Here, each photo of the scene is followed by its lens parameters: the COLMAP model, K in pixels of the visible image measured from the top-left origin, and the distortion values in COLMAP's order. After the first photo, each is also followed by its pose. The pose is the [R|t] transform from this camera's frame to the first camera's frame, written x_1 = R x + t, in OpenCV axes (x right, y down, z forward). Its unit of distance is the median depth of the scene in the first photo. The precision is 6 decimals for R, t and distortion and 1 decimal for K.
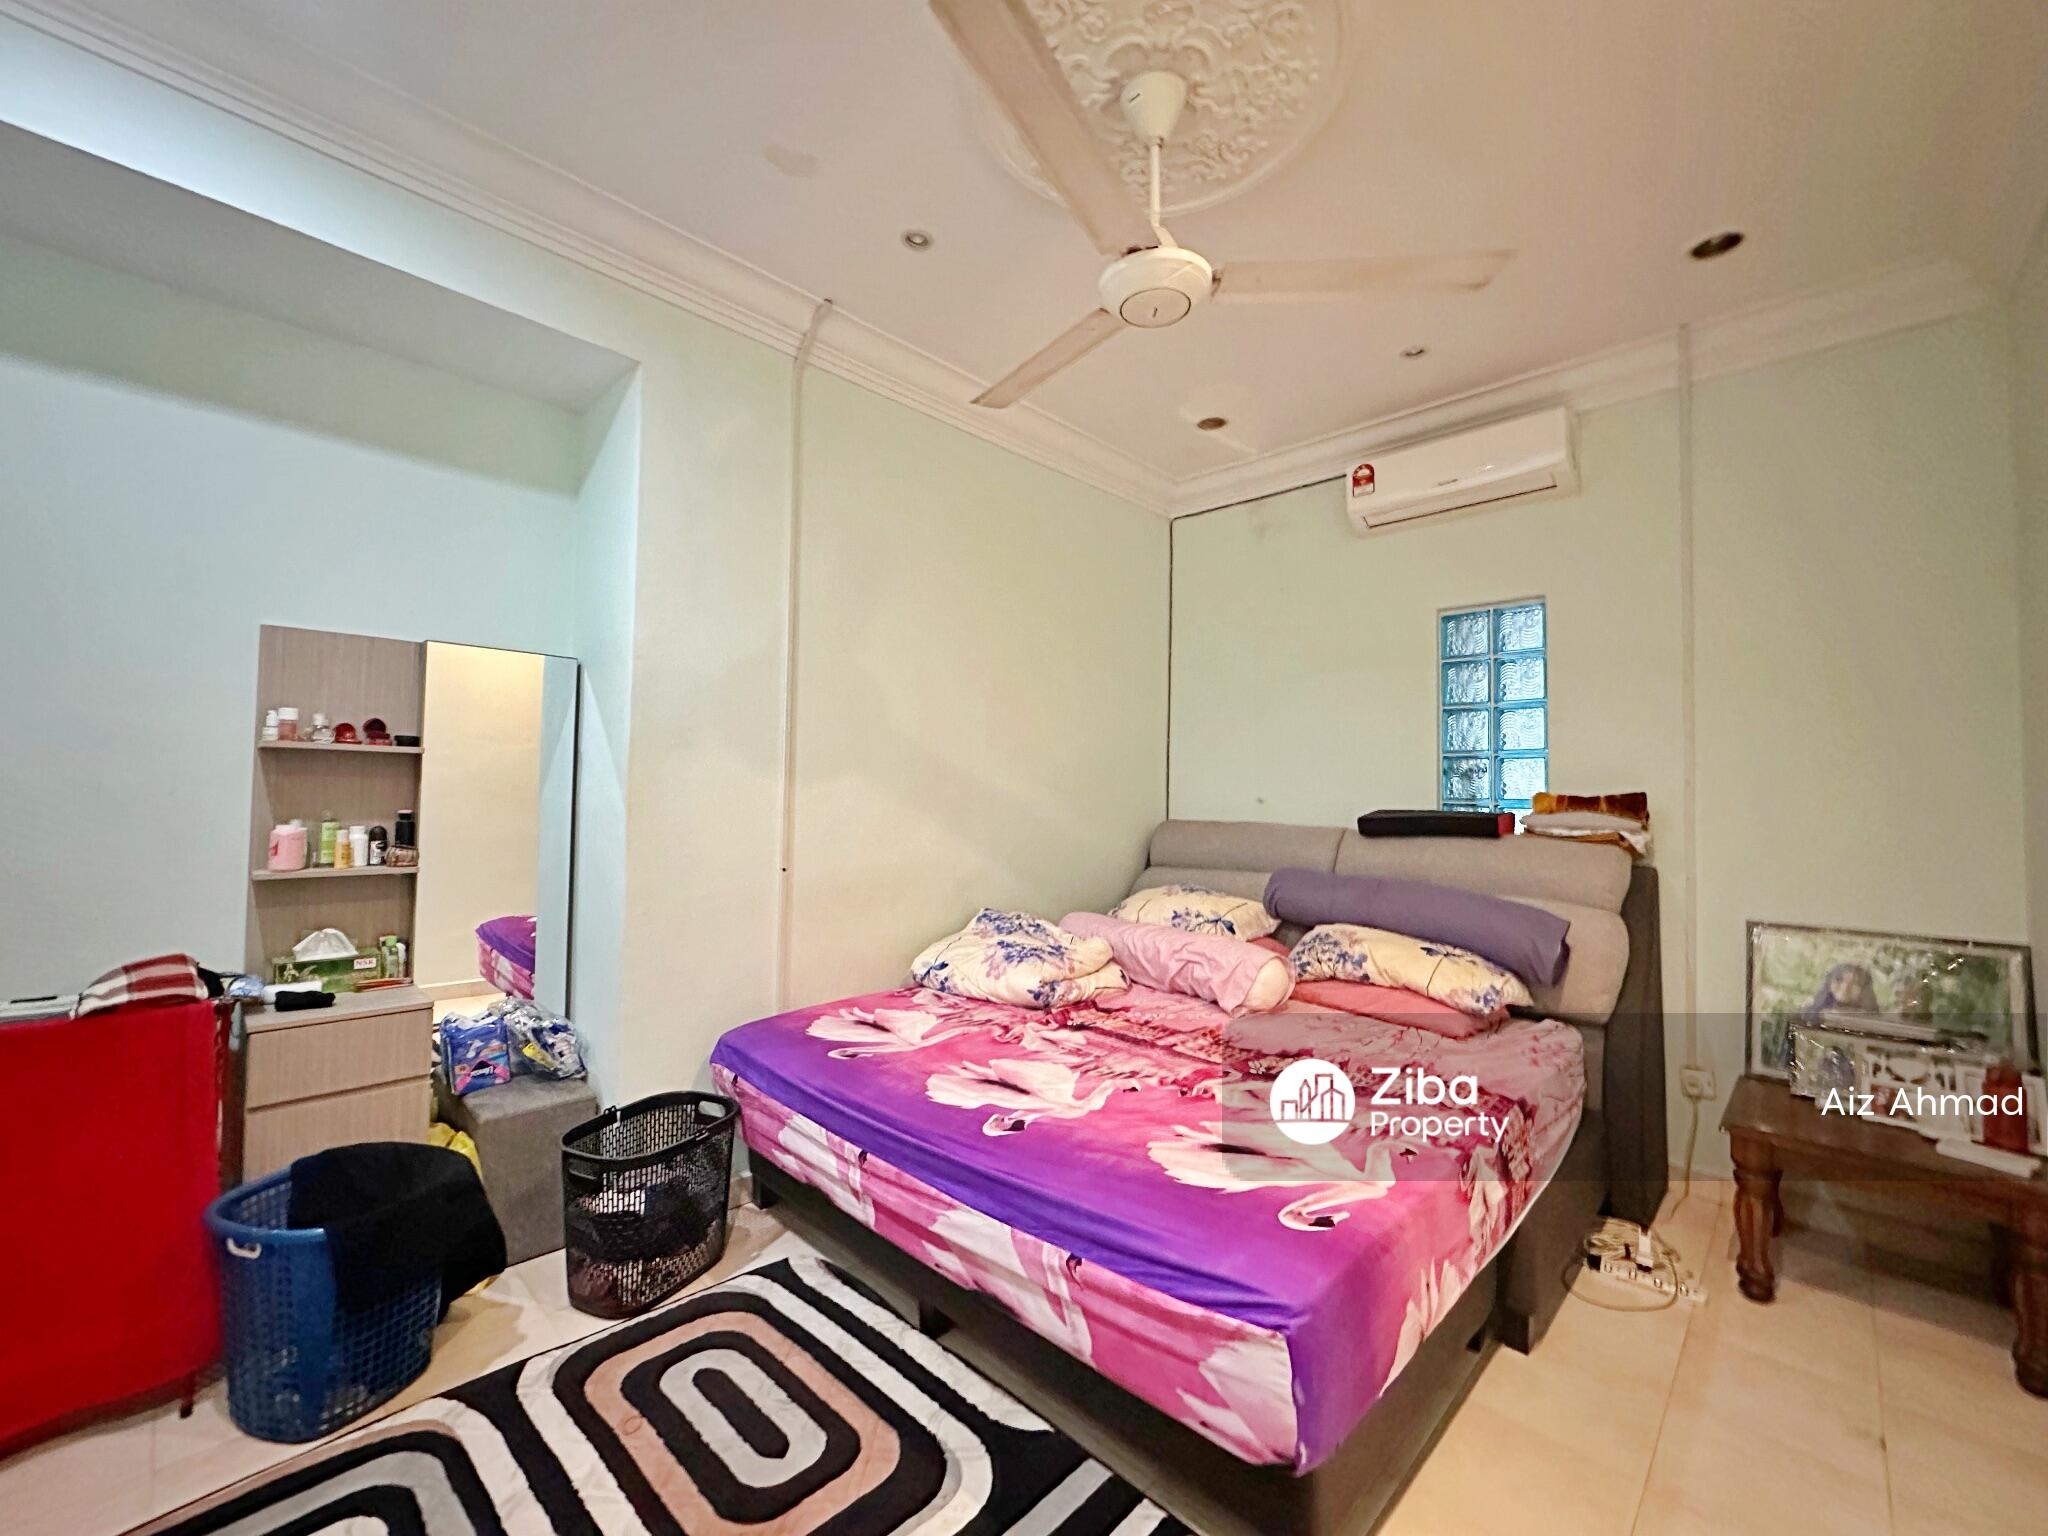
lens RADIAL K [[815.1, 0, 1030.1], [0, 815.1, 767.7], [0, 0, 1]] dist [-0.003206, 0.000421]
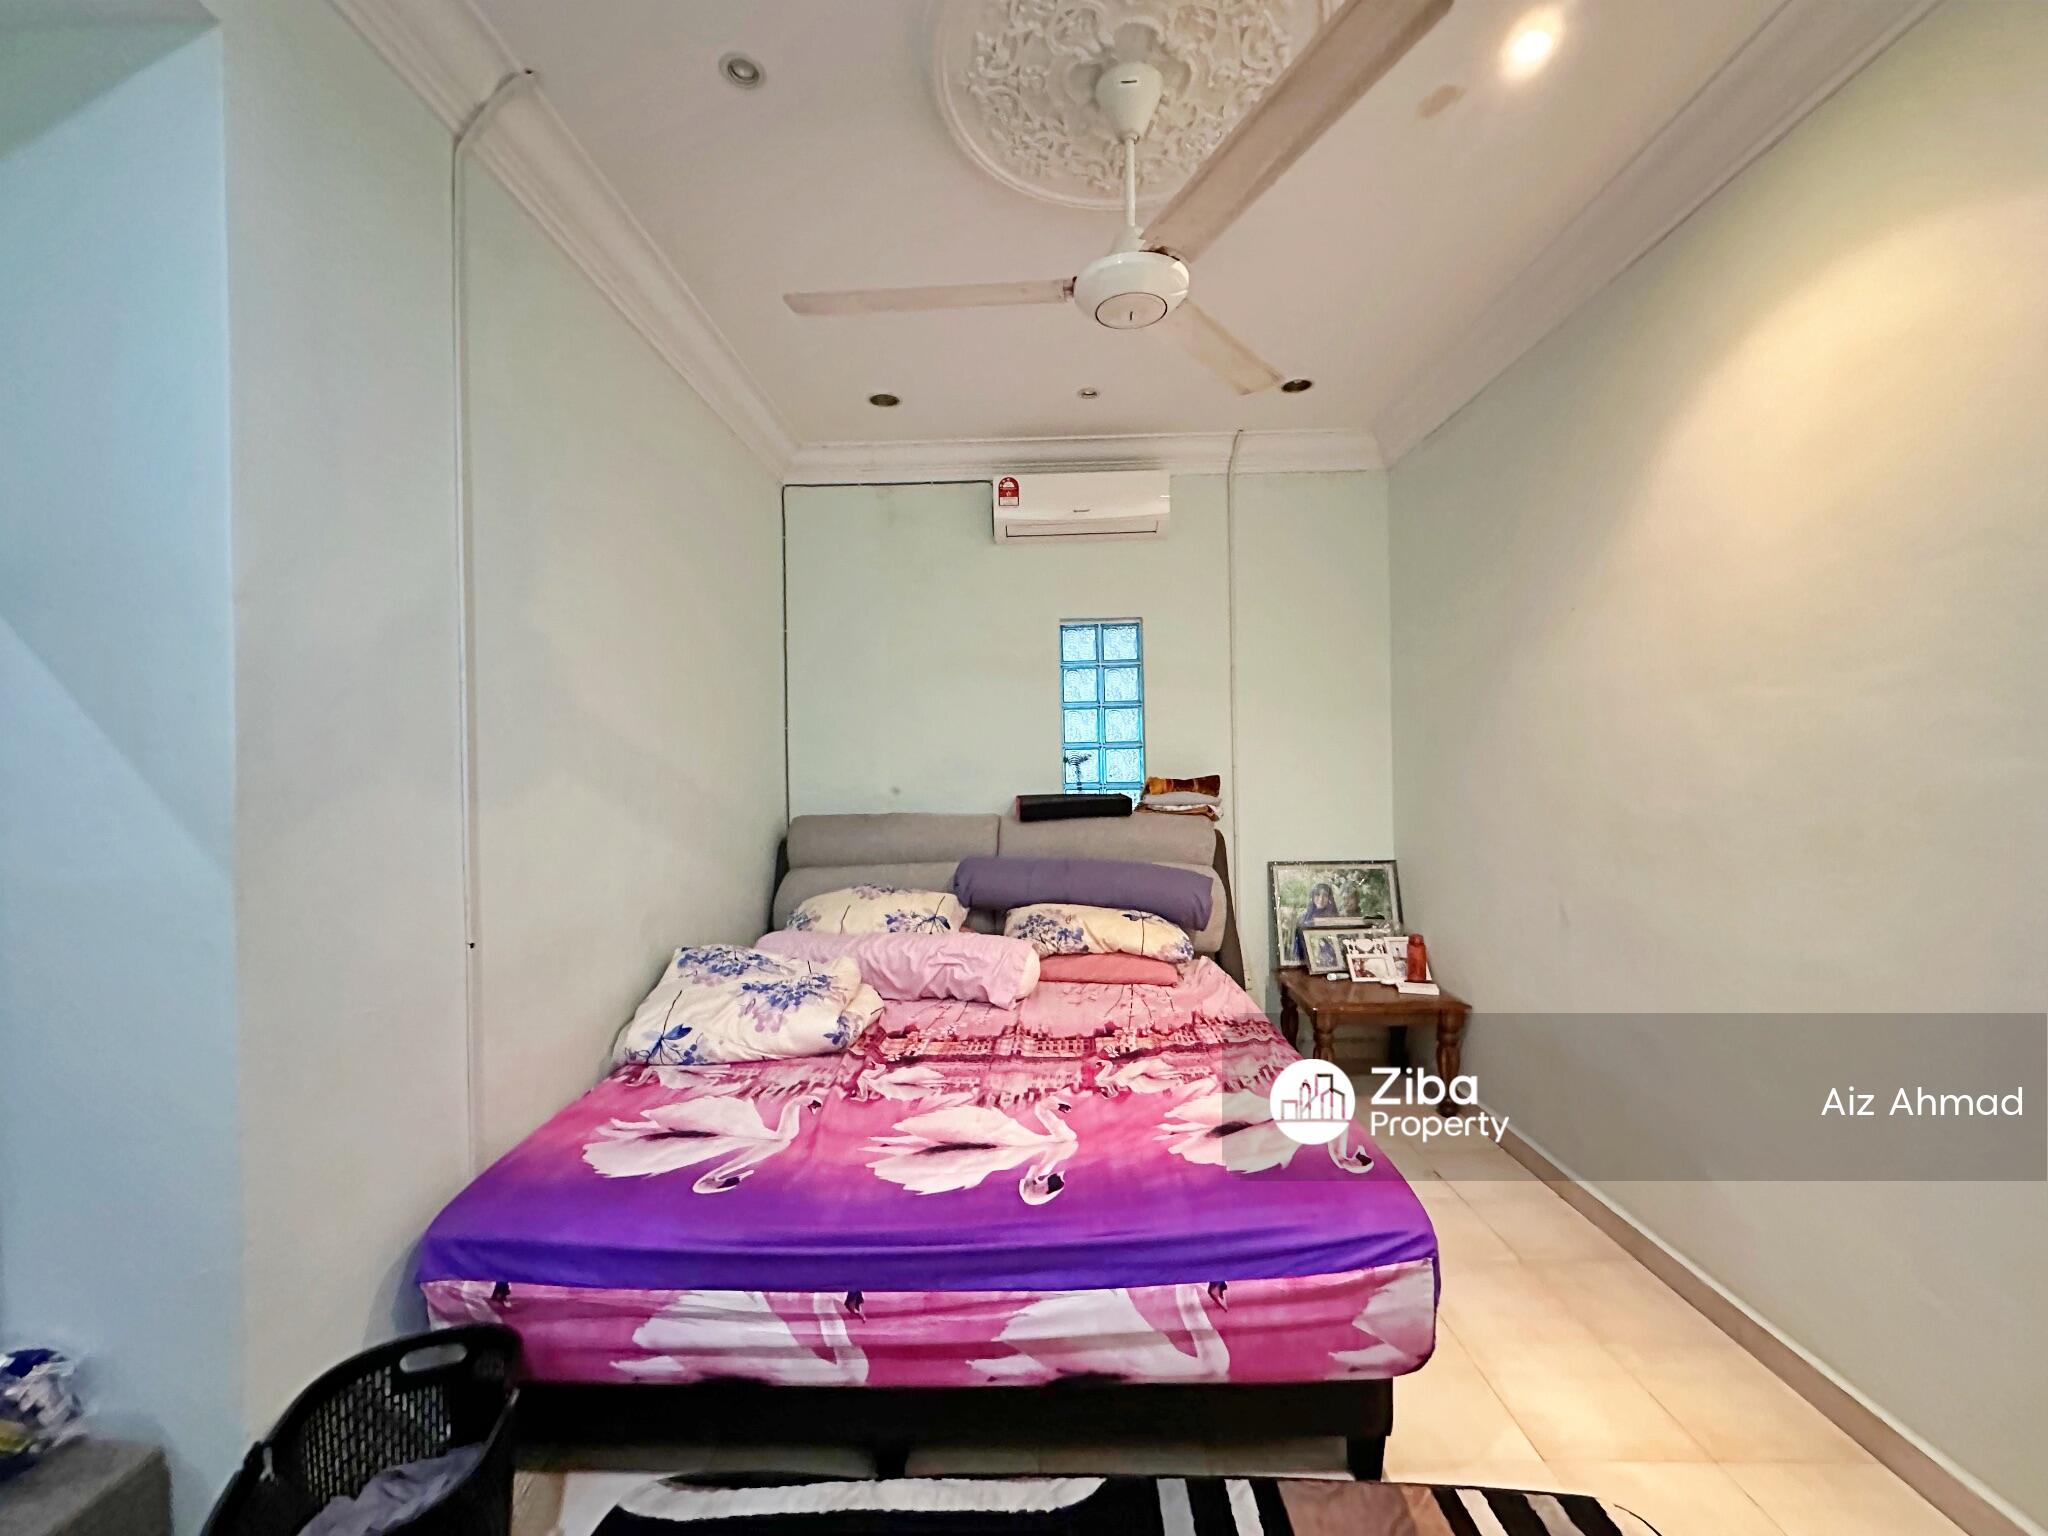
lens RADIAL K [[815.1, 0, 1026.3], [0, 815.1, 768.4], [0, 0, 1]] dist [-0.003206, 0.000421]
pose [[0.738528, -0.030814, 0.673518, -0.454013], [0.007706, 0.999276, 0.037268, -0.038983], [-0.674179, -0.022334, 0.738230, 0.259794]]
